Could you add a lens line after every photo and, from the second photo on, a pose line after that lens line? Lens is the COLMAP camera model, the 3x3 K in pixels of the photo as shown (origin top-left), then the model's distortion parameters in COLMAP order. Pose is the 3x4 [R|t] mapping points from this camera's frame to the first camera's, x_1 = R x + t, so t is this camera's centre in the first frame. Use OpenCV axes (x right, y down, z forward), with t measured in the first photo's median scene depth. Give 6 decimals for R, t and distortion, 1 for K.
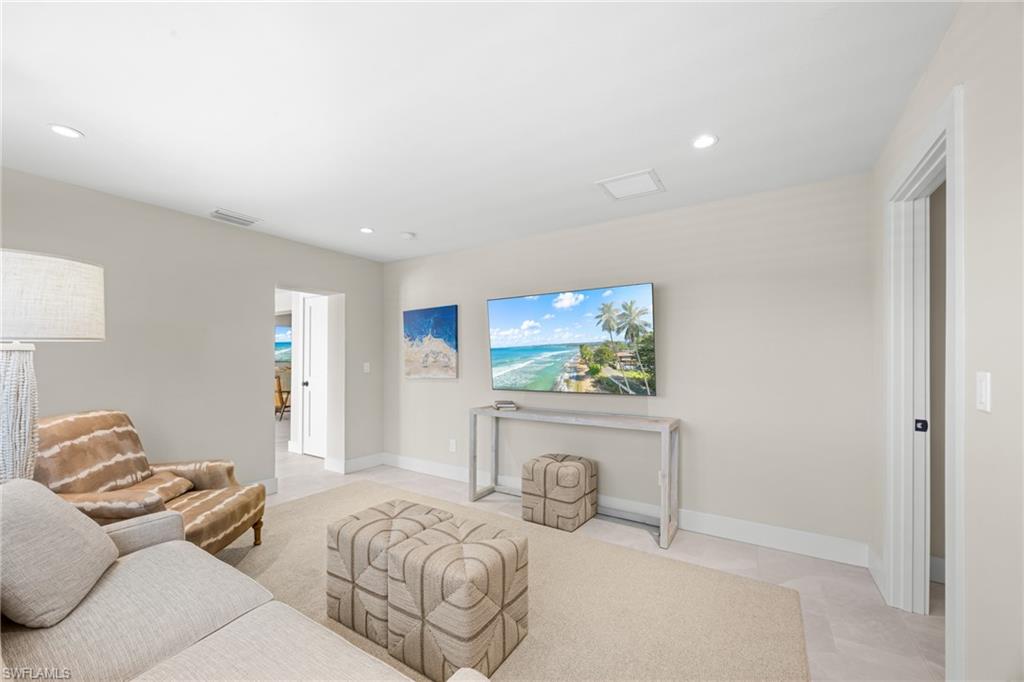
lens RADIAL K [[407.1, 0, 496.7], [0, 407.1, 366.1], [0, 0, 1]] dist [-0.000315, 0.000057]
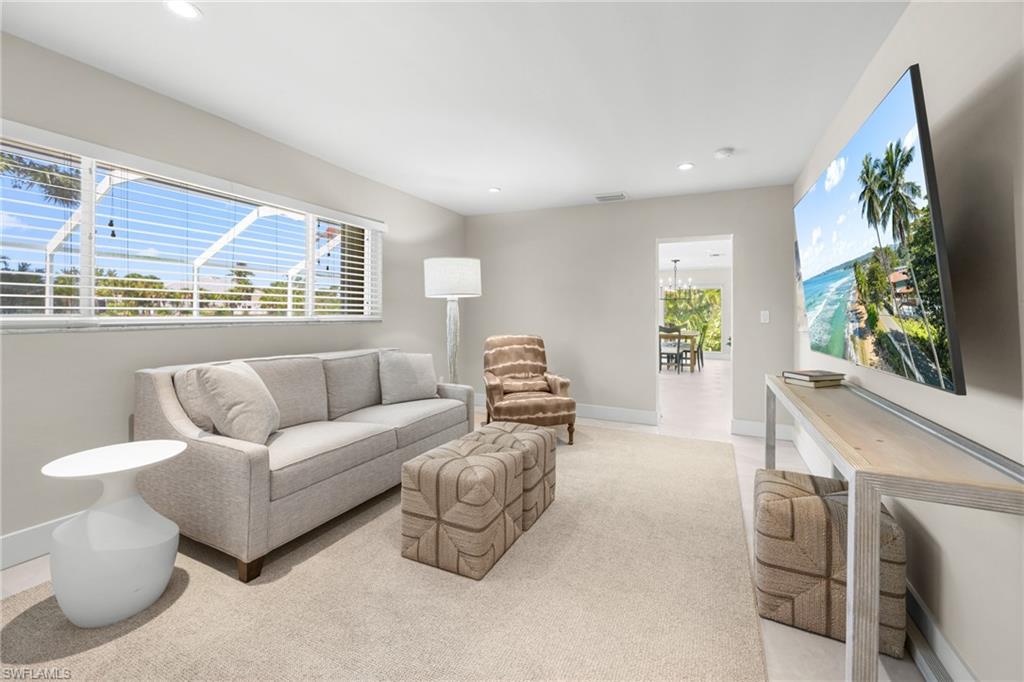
lens RADIAL K [[405.9, 0, 529.8], [0, 405.9, 311.9], [0, 0, 1]] dist [-0.000184, -0.000010]
pose [[0.172329, -0.001303, -0.985039, 0.653834], [-0.014888, 0.999881, -0.003927, 0.012321], [0.984927, 0.015342, 0.172289, 0.589350]]
